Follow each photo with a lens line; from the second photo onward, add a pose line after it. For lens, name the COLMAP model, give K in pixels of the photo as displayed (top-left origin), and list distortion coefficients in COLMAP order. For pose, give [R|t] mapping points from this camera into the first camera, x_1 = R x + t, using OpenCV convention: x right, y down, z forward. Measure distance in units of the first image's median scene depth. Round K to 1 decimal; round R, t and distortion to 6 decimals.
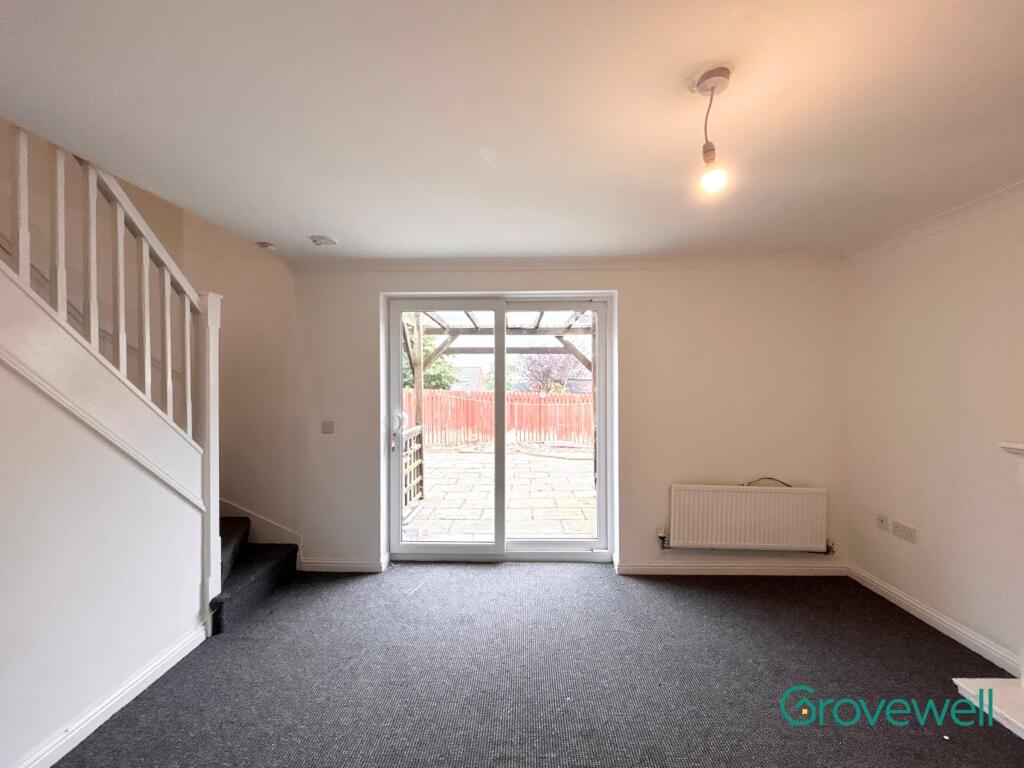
lens RADIAL K [[419.6, 0, 512.0], [0, 419.6, 384.0], [0, 0, 1]] dist [0.003110, 0.000360]
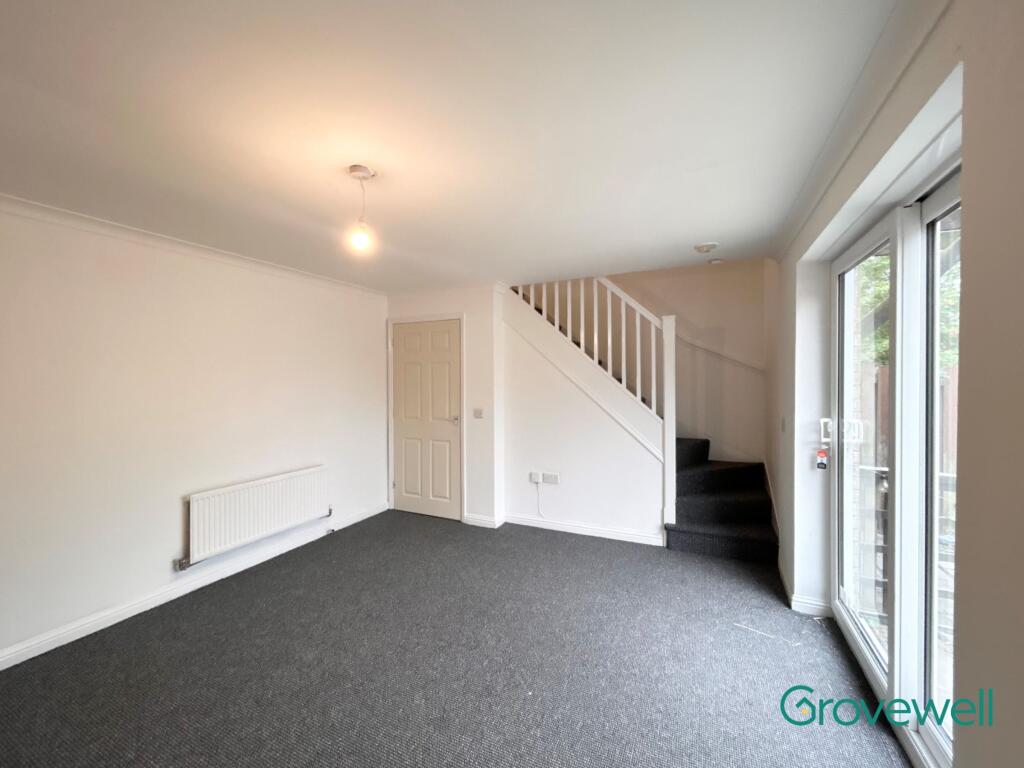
lens RADIAL K [[419.6, 0, 512.0], [0, 419.6, 384.0], [0, 0, 1]] dist [0.003110, 0.000360]
pose [[-0.405156, 0.021103, -0.914004, 0.864491], [0.005689, 0.999772, 0.020562, -0.014143], [0.914230, 0.003131, -0.405184, 1.113315]]
